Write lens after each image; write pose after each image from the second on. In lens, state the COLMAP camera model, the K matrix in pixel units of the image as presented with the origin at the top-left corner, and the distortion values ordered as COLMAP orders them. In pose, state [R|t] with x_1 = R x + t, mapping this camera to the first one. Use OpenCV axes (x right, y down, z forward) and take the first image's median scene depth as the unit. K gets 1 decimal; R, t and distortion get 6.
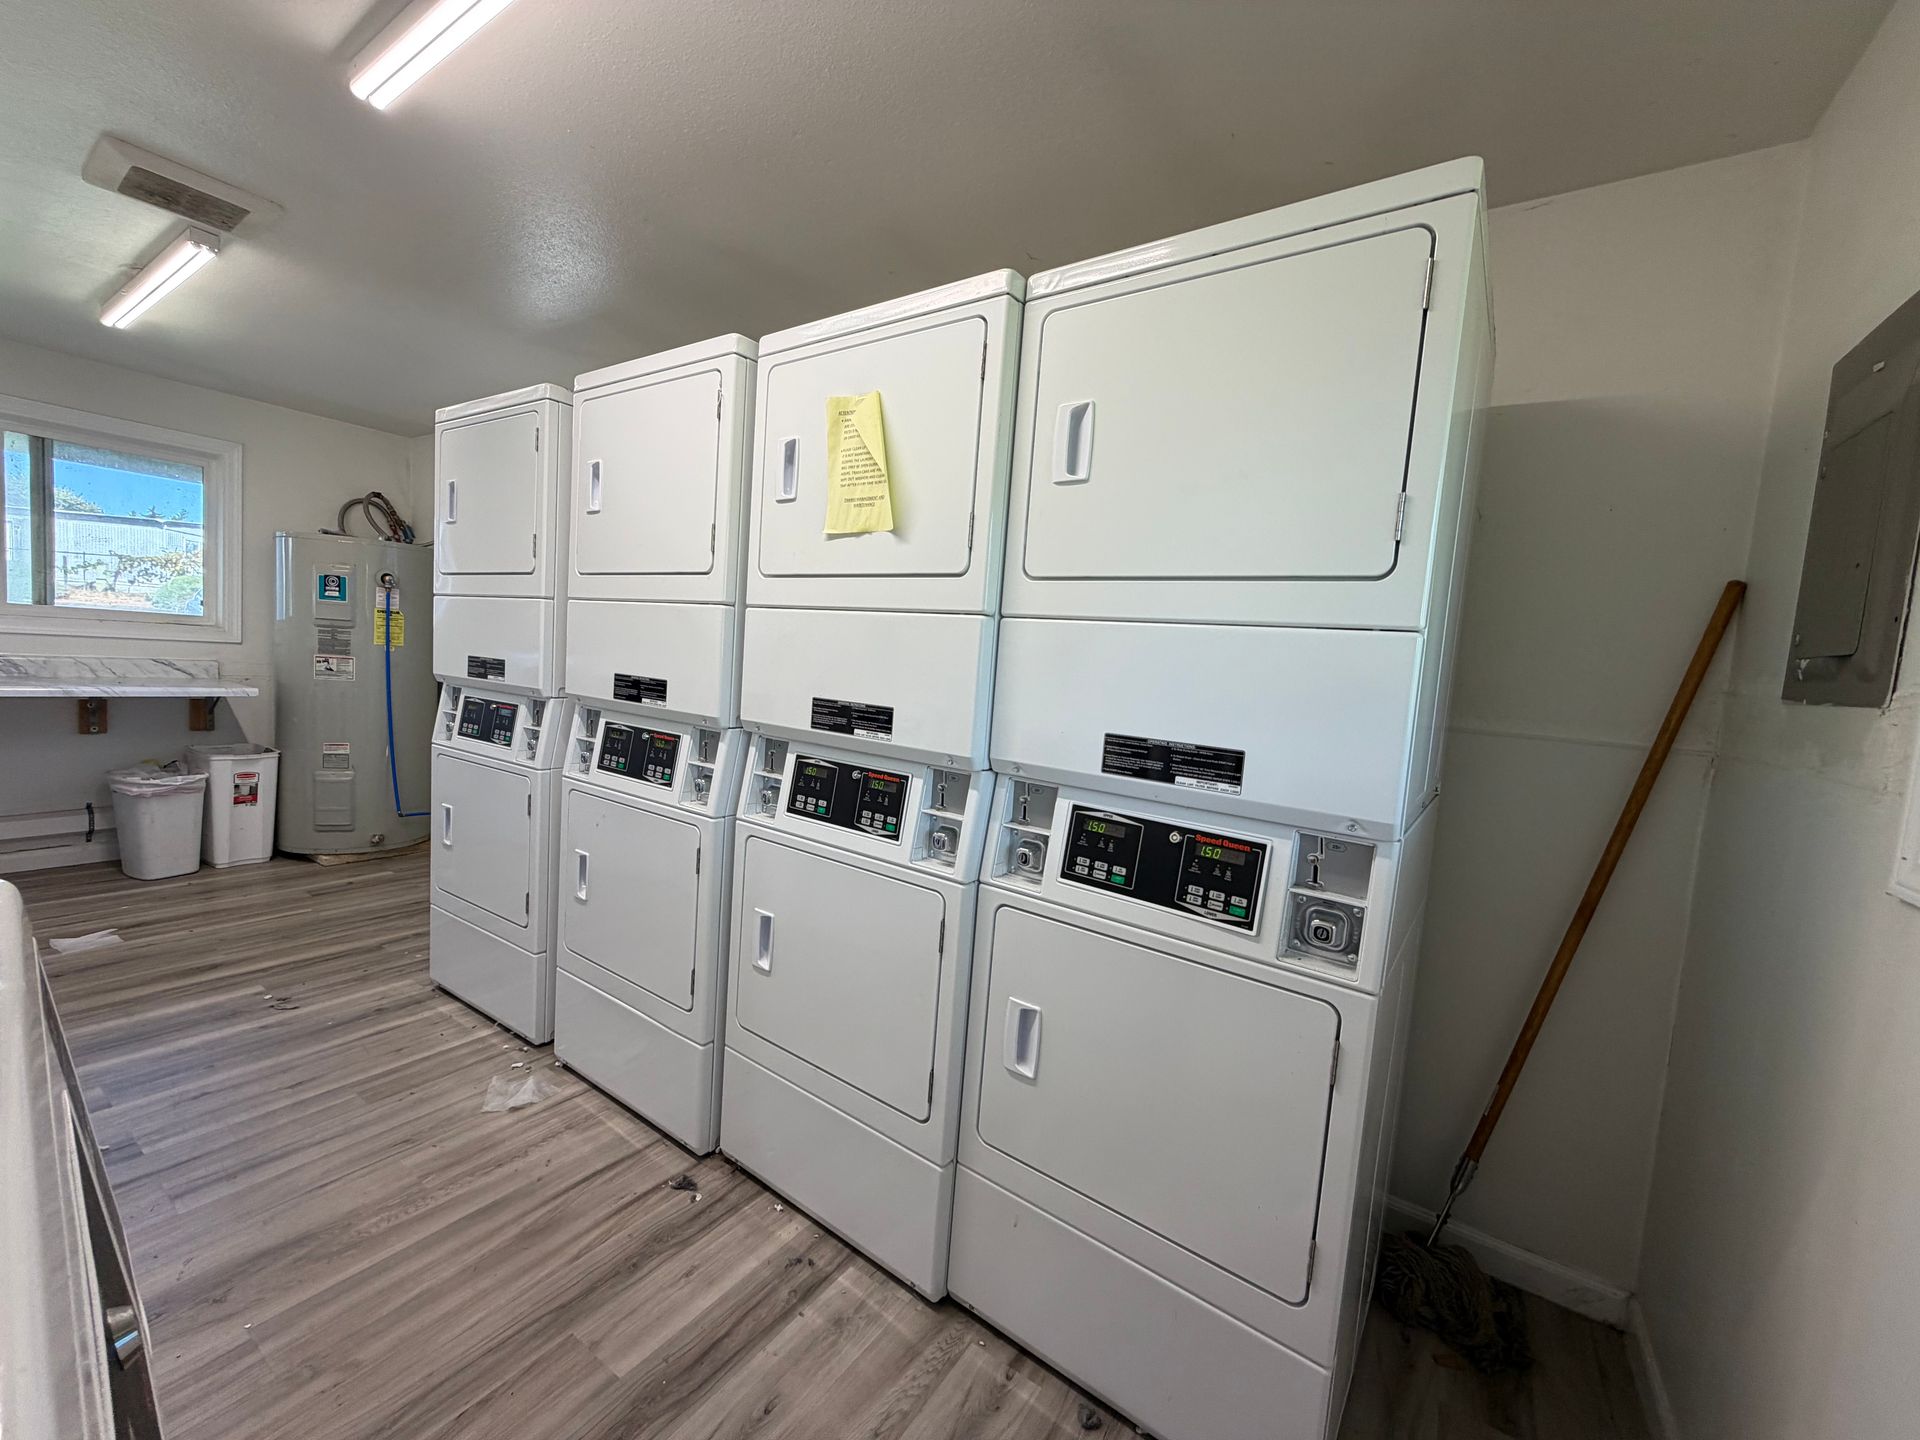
lens RADIAL K [[760.6, 0, 954.9], [0, 760.6, 727.2], [0, 0, 1]] dist [-0.002661, 0.000409]
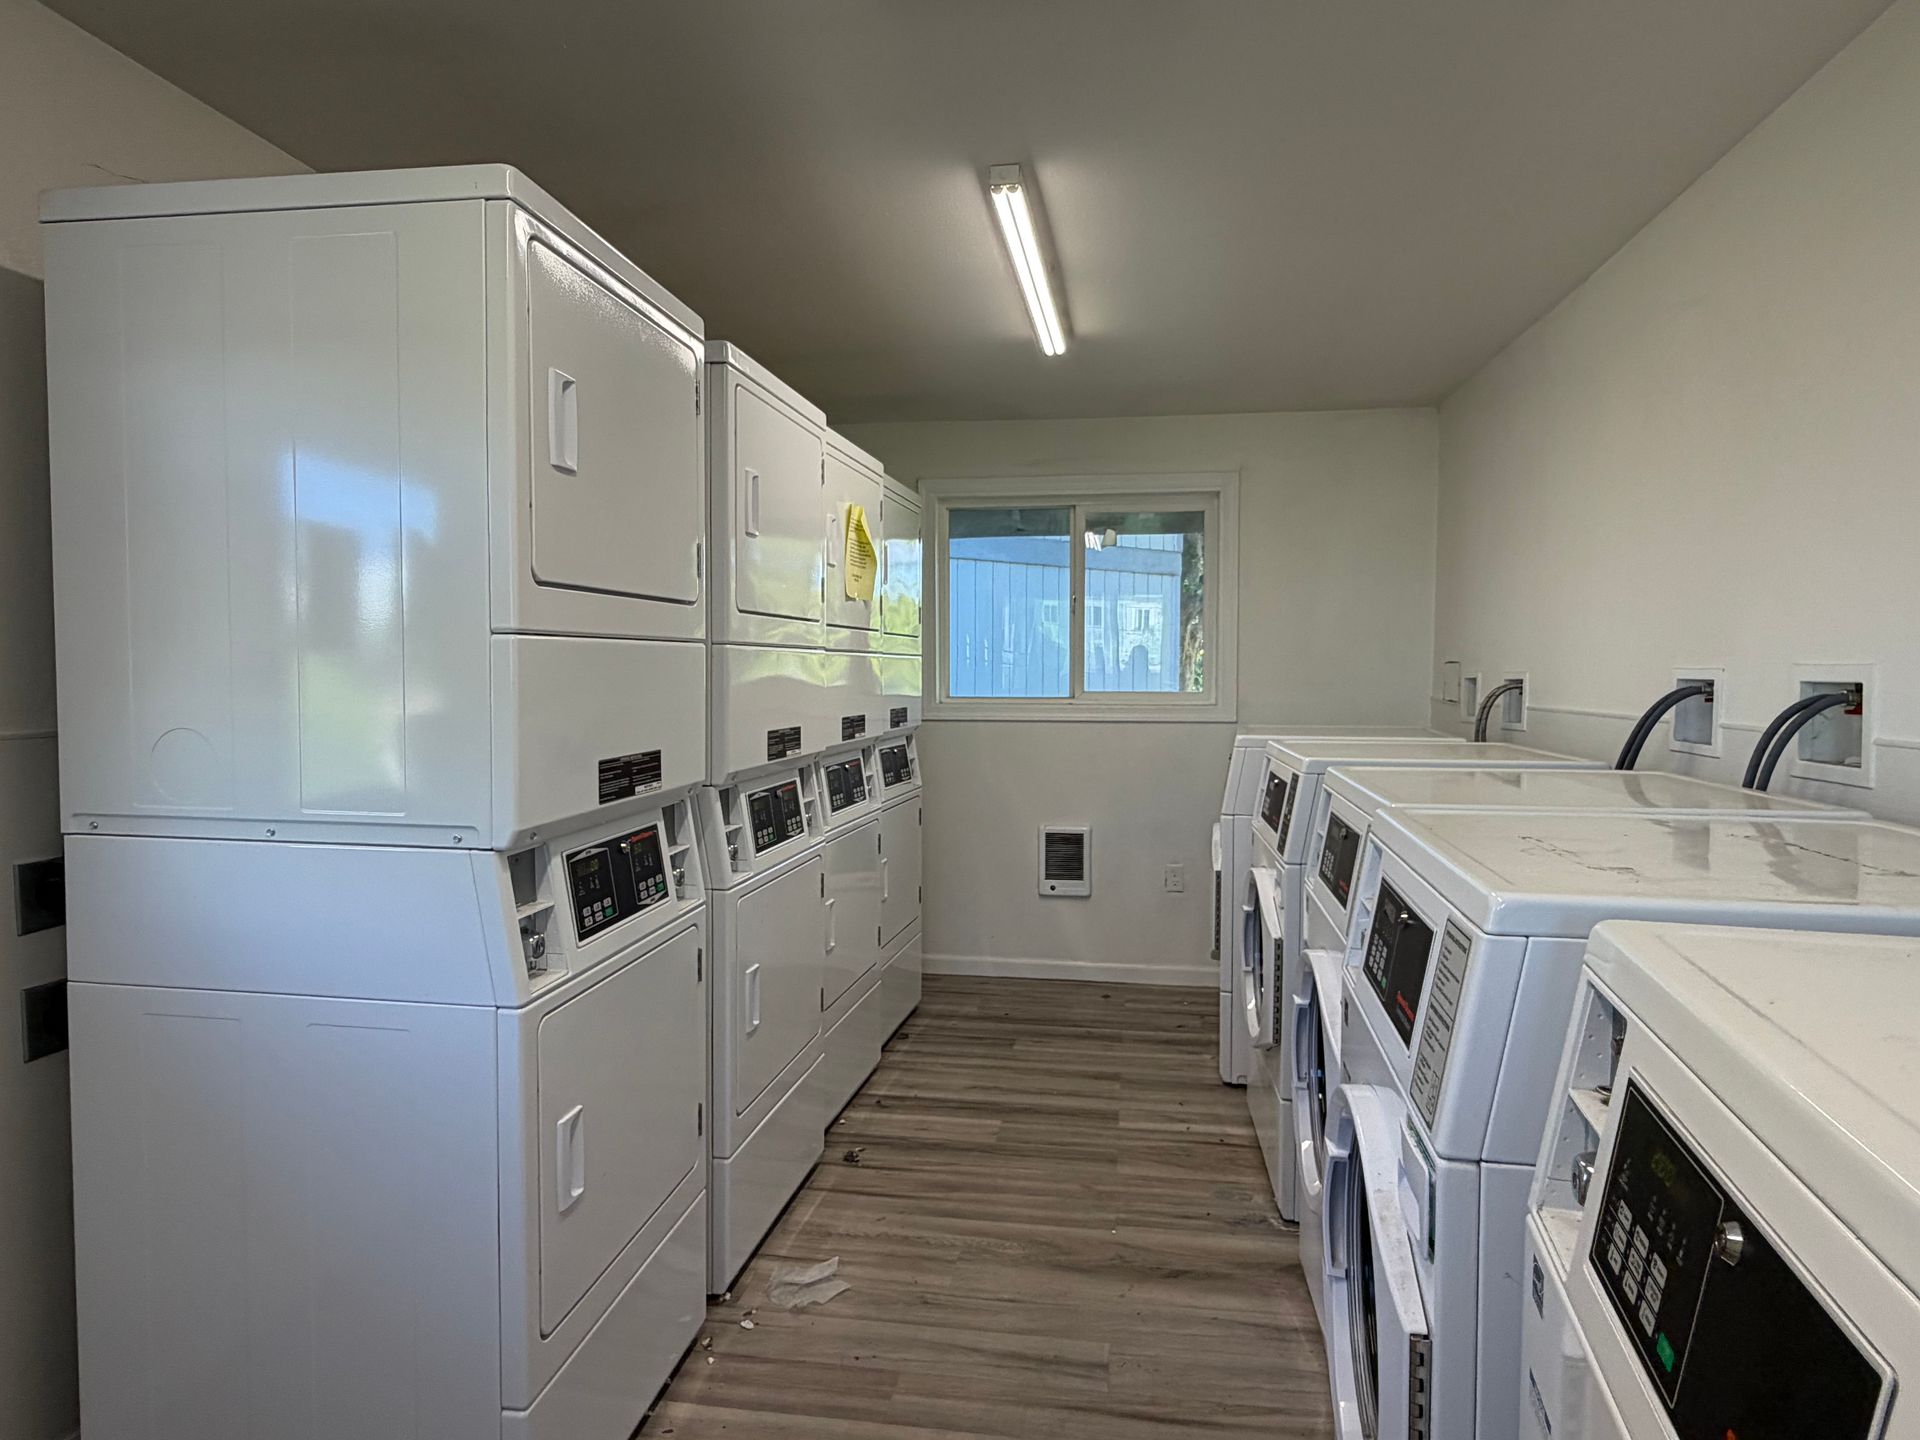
lens RADIAL K [[1129.2, 0, 969.5], [0, 1129.2, 728.1], [0, 0, 1]] dist [0.000980, -0.000212]
pose [[-0.418469, -0.130652, 0.898785, -1.922514], [0.042724, 0.985672, 0.163174, -0.311612], [-0.907226, 0.106683, -0.406891, 1.501332]]
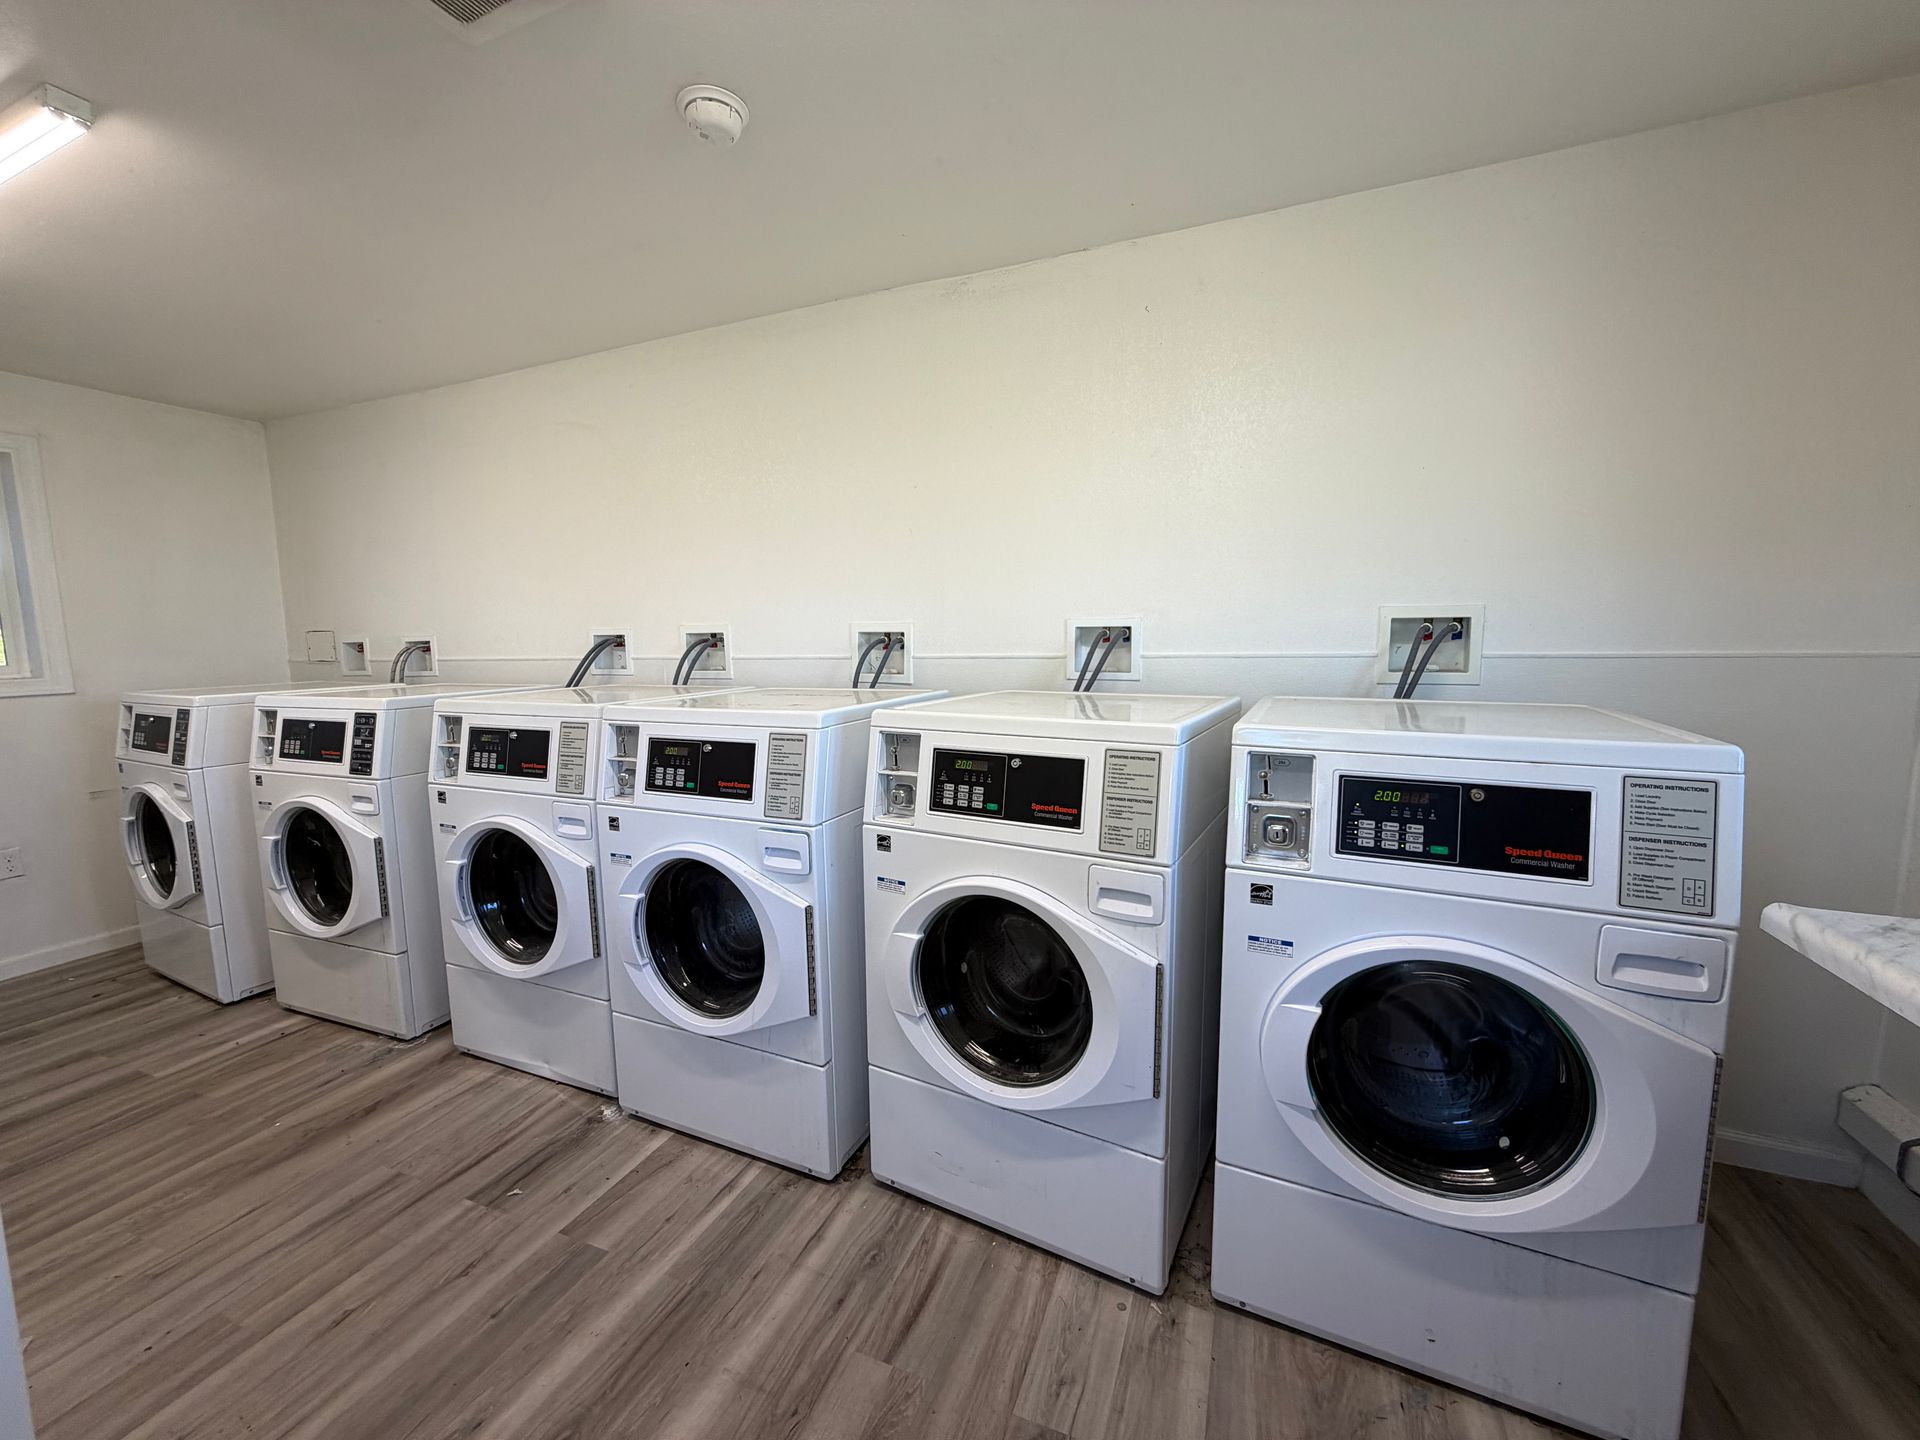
lens RADIAL K [[760.6, 0, 965.1], [0, 760.6, 715.0], [0, 0, 1]] dist [-0.002661, 0.000409]
pose [[-0.977937, -0.041908, -0.204652, -1.497636], [-0.079131, 0.980980, 0.177247, -0.300282], [0.193331, 0.189531, -0.962653, 1.994817]]
